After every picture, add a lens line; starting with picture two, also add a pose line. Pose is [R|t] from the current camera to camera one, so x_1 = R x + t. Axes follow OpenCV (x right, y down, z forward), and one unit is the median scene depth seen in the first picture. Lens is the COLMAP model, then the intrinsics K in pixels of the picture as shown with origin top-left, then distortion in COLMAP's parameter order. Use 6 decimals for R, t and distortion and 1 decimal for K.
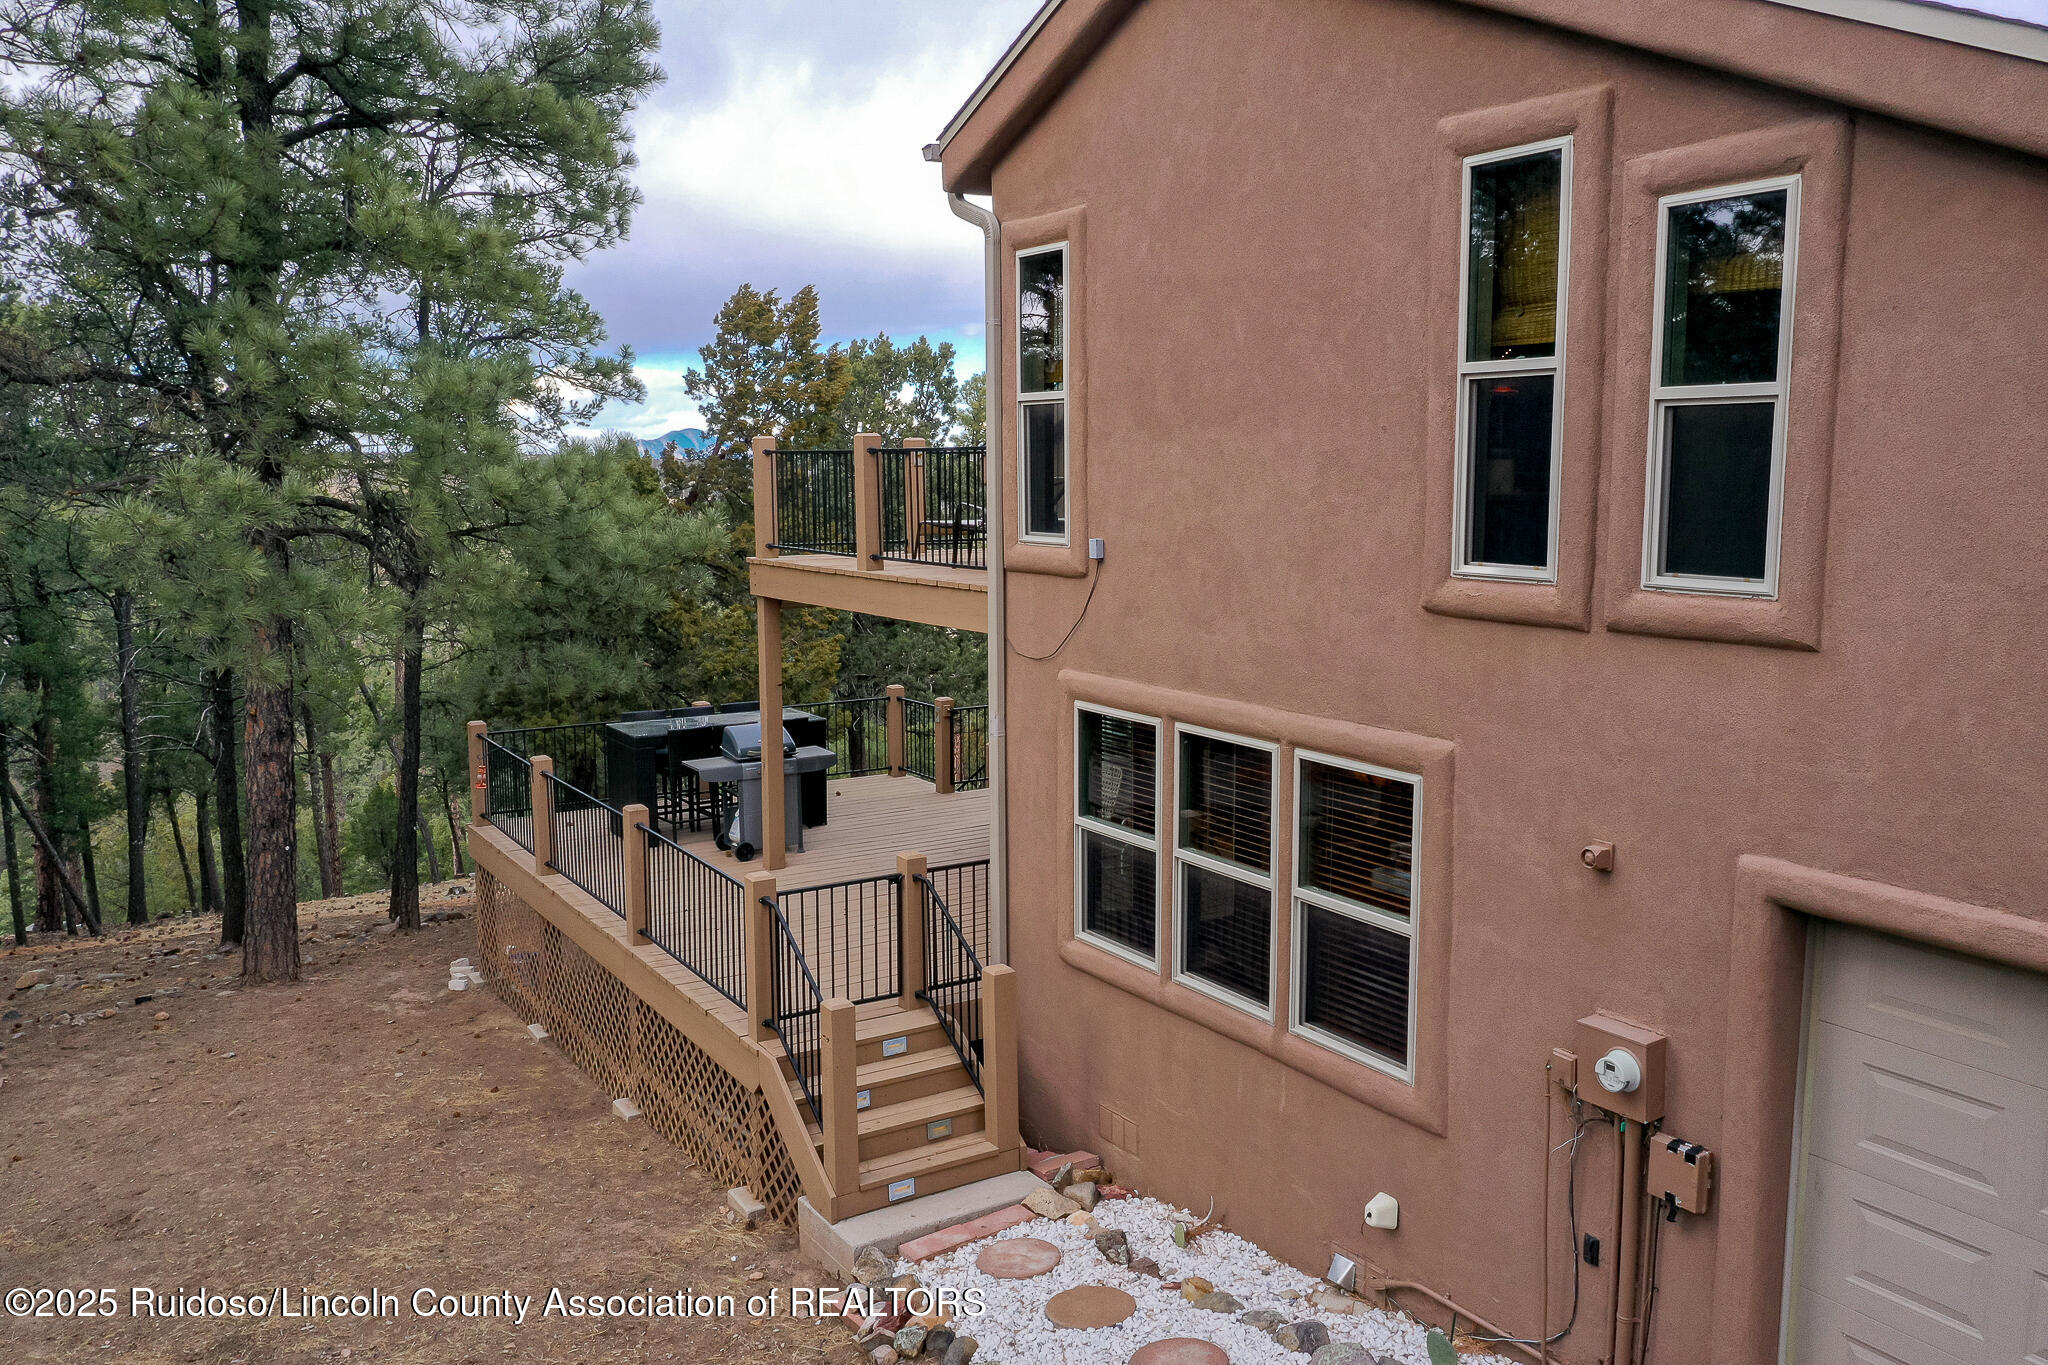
lens RADIAL K [[1624.8, 0, 1017.7], [0, 1624.8, 682.6], [0, 0, 1]] dist [0.001441, -0.002090]
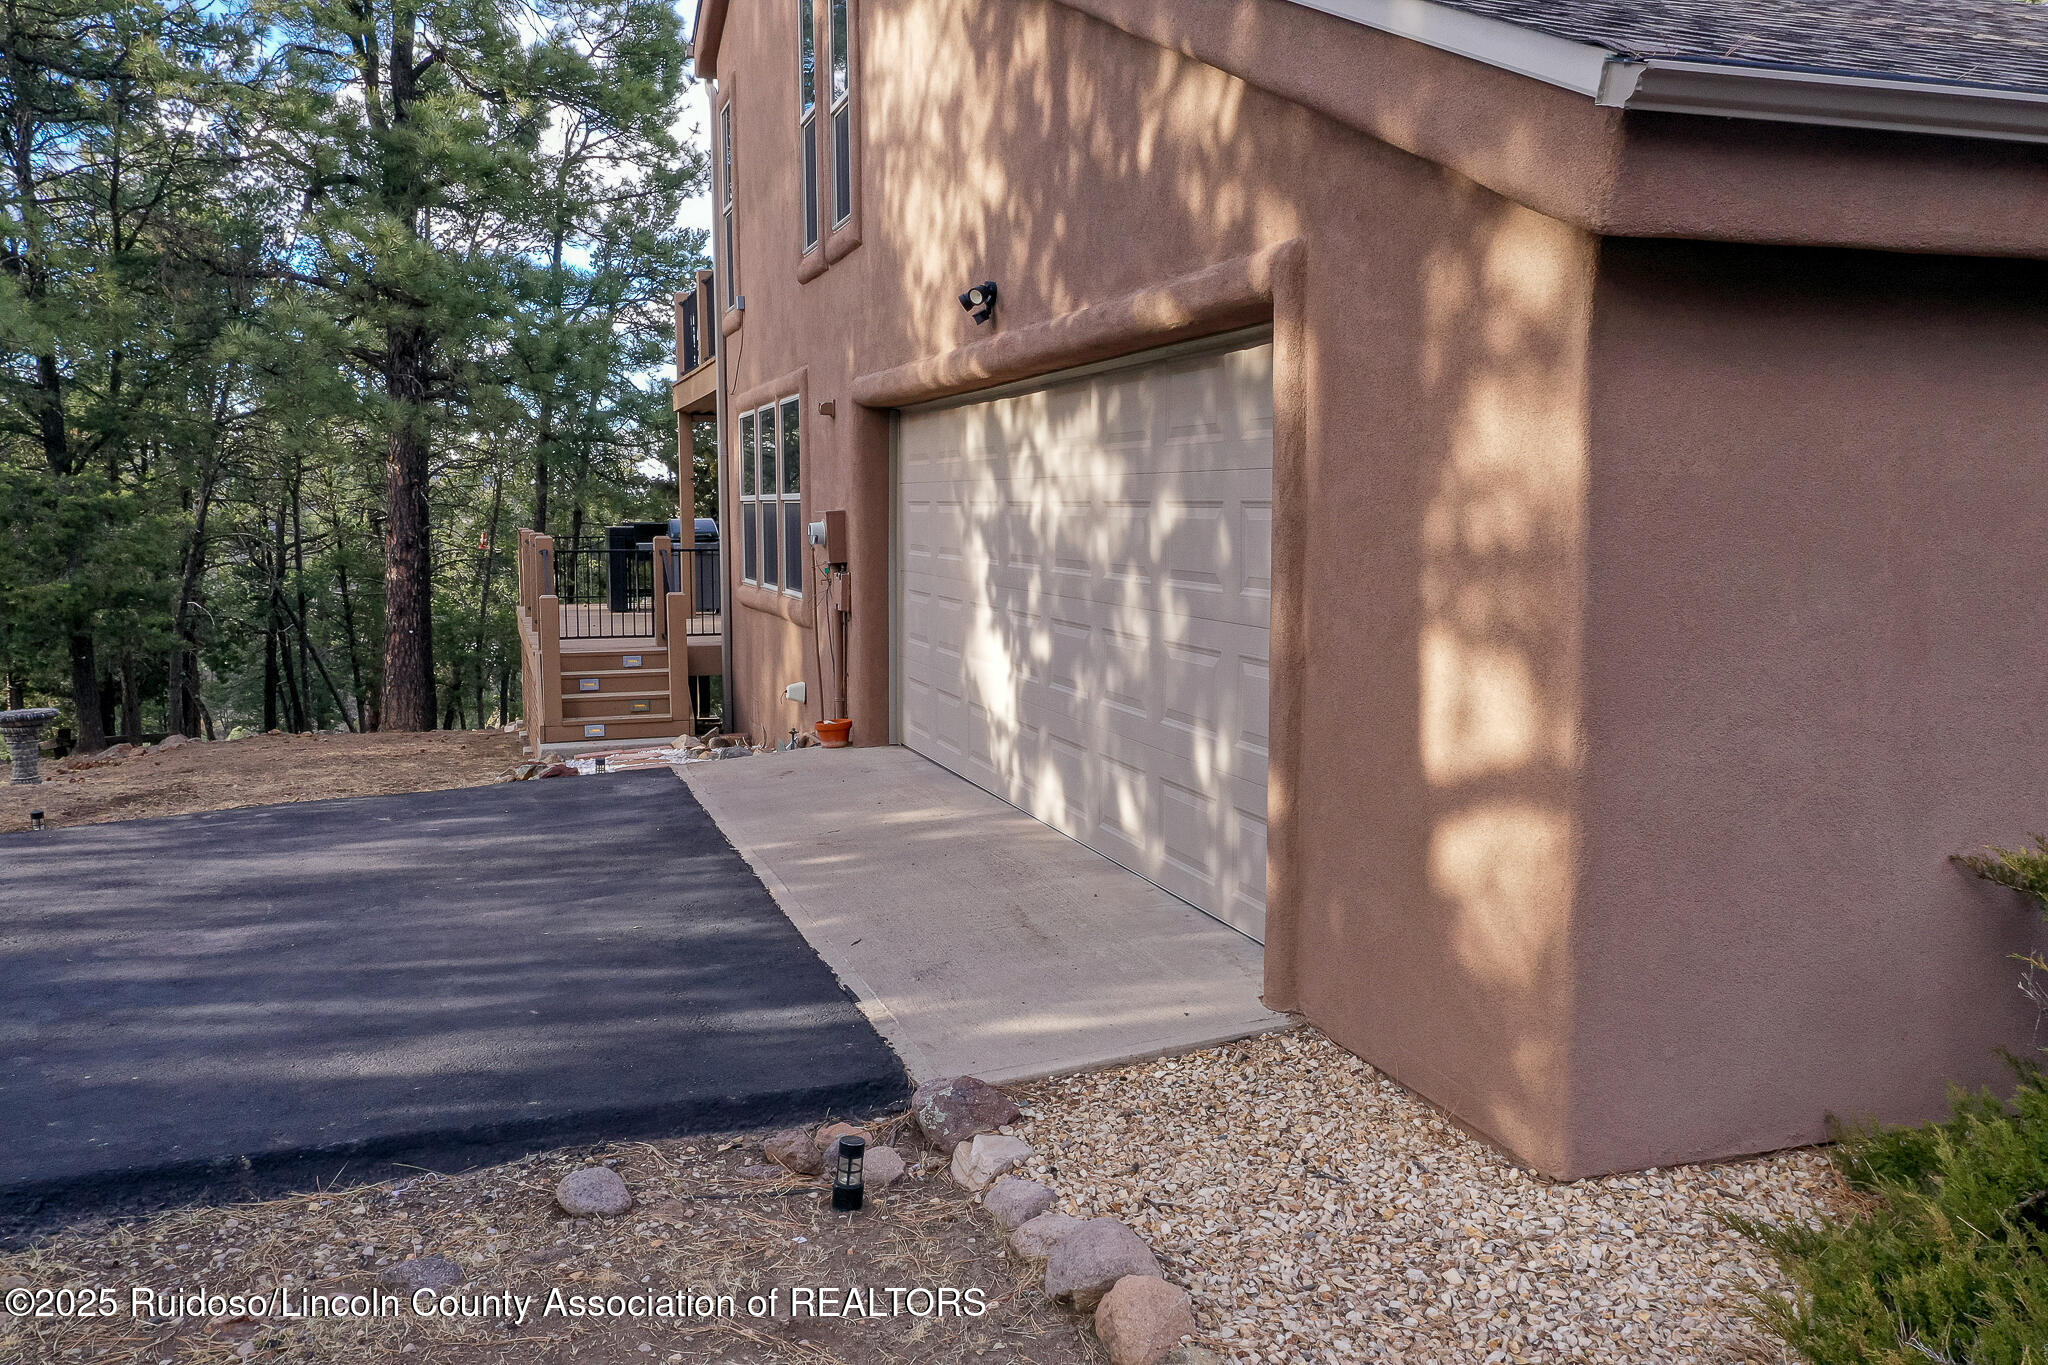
lens RADIAL K [[1624.8, 0, 1017.7], [0, 1624.8, 682.6], [0, 0, 1]] dist [0.001441, -0.002090]
pose [[0.972184, 0.027795, -0.232563, 0.634022], [-0.034100, 0.999151, -0.023133, 0.281146], [0.231723, 0.030420, 0.972306, -0.349099]]
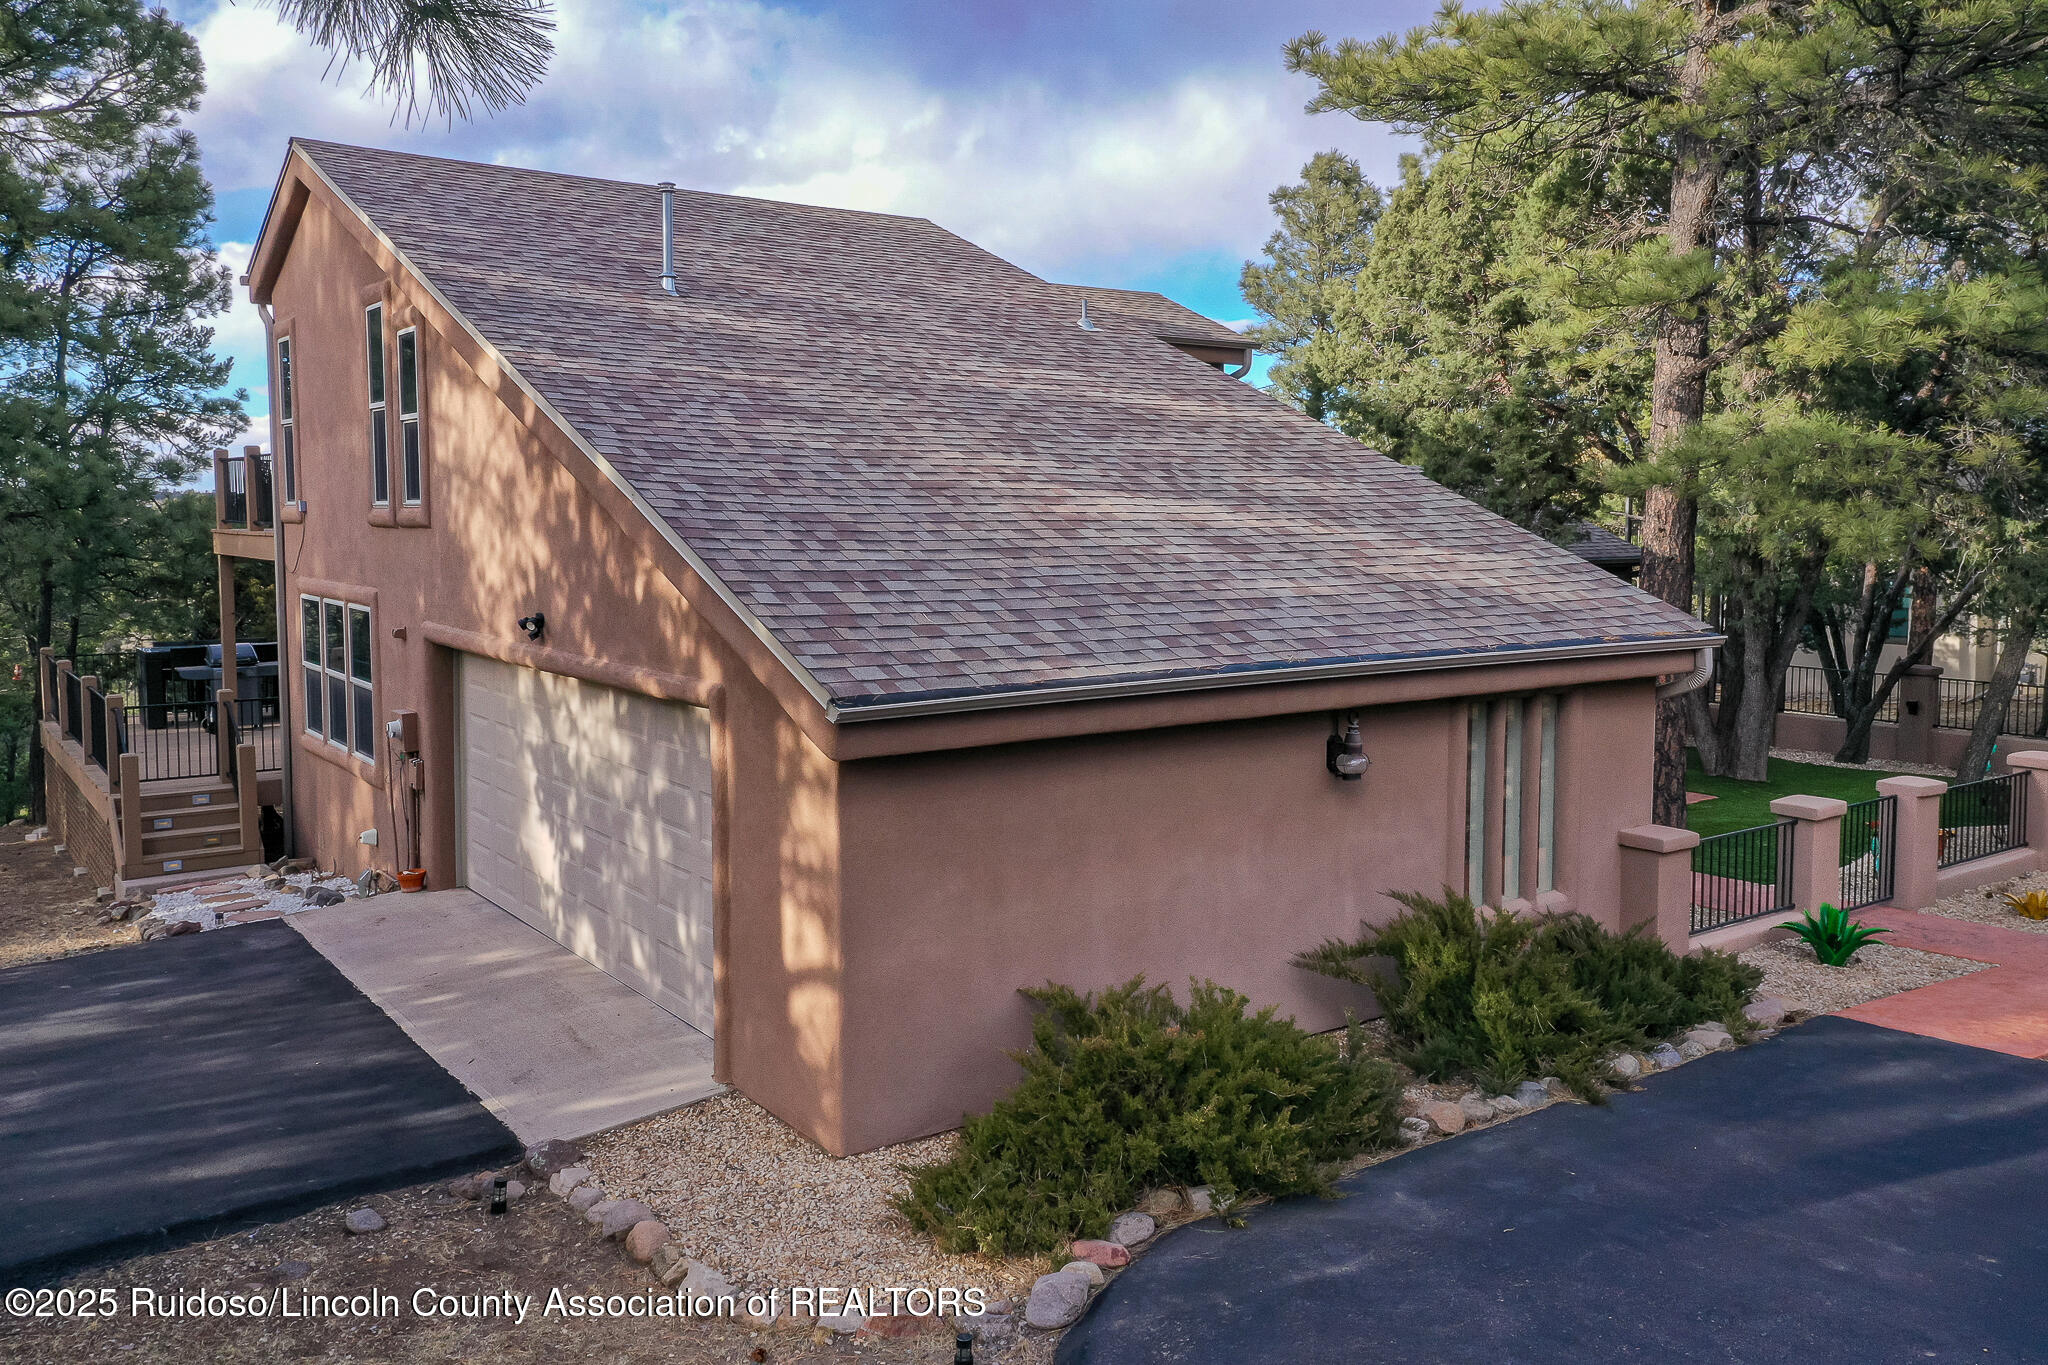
lens RADIAL K [[1619.8, 0, 1027.3], [0, 1619.8, 632.4], [0, 0, 1]] dist [0.022893, 0.000513]
pose [[0.997690, 0.001452, 0.067921, 0.711797], [0.002573, 0.998246, -0.059142, 0.161897], [-0.067888, 0.059180, 0.995936, -0.810835]]
